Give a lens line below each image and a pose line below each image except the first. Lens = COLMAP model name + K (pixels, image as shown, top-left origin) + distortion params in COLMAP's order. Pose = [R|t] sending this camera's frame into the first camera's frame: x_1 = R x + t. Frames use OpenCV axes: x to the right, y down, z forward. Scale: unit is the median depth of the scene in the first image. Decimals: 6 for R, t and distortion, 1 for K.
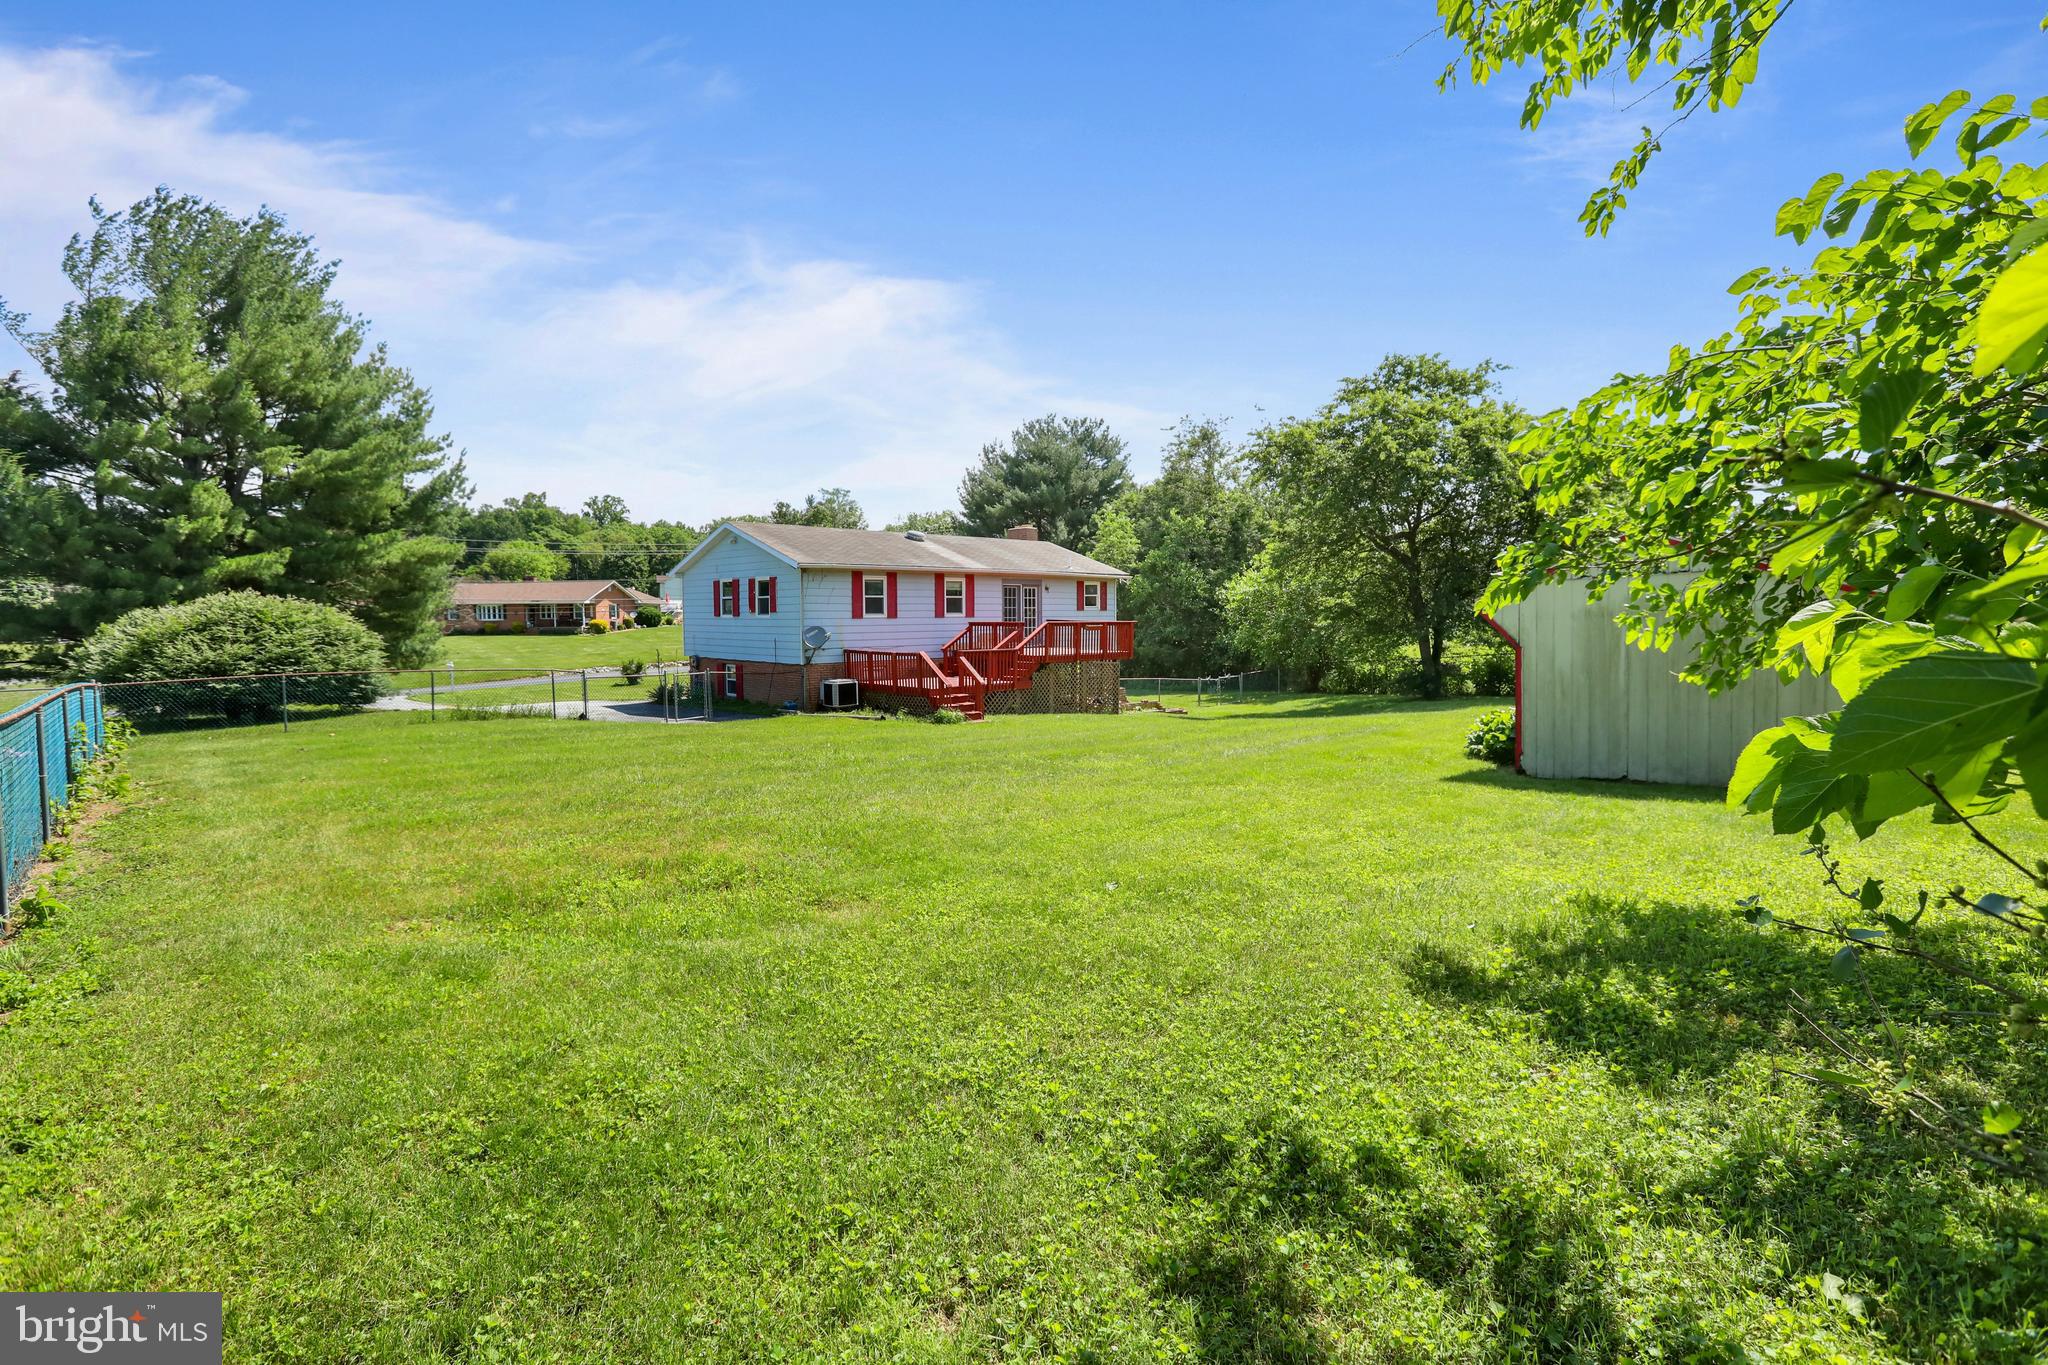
lens RADIAL K [[940.9, 0, 1026.7], [0, 940.9, 681.5], [0, 0, 1]] dist [-0.056748, 0.011204]
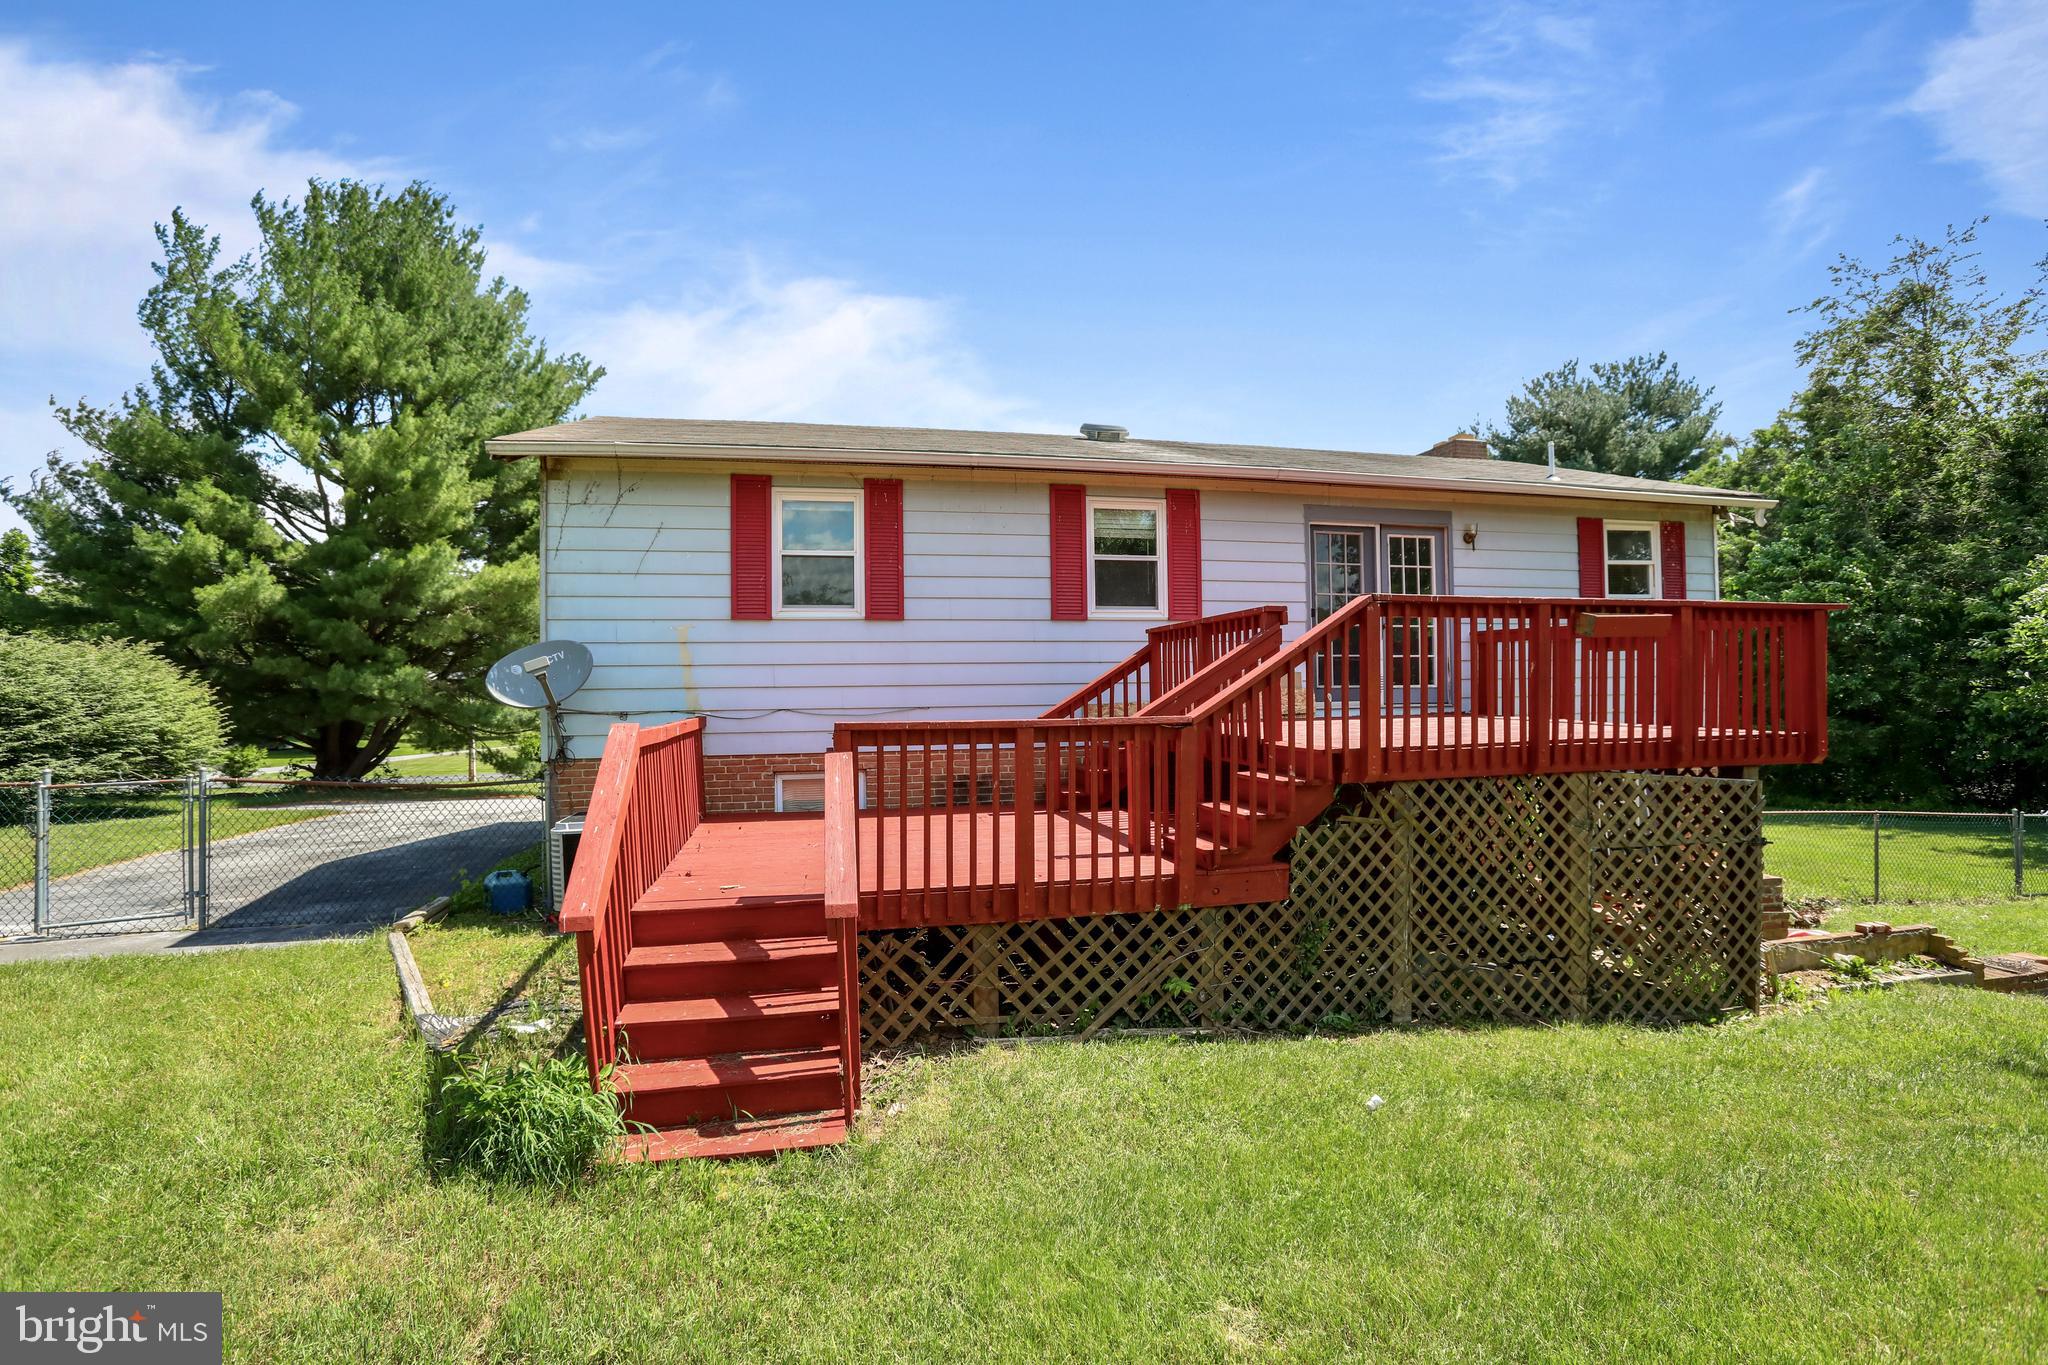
lens RADIAL K [[940.9, 0, 1011.9], [0, 940.9, 676.8], [0, 0, 1]] dist [-0.056748, 0.011204]
pose [[0.854186, -0.015651, -0.519731, 0.055484], [-0.028401, 0.996650, -0.076691, -0.022459], [0.519191, 0.080269, 0.850881, 0.683706]]
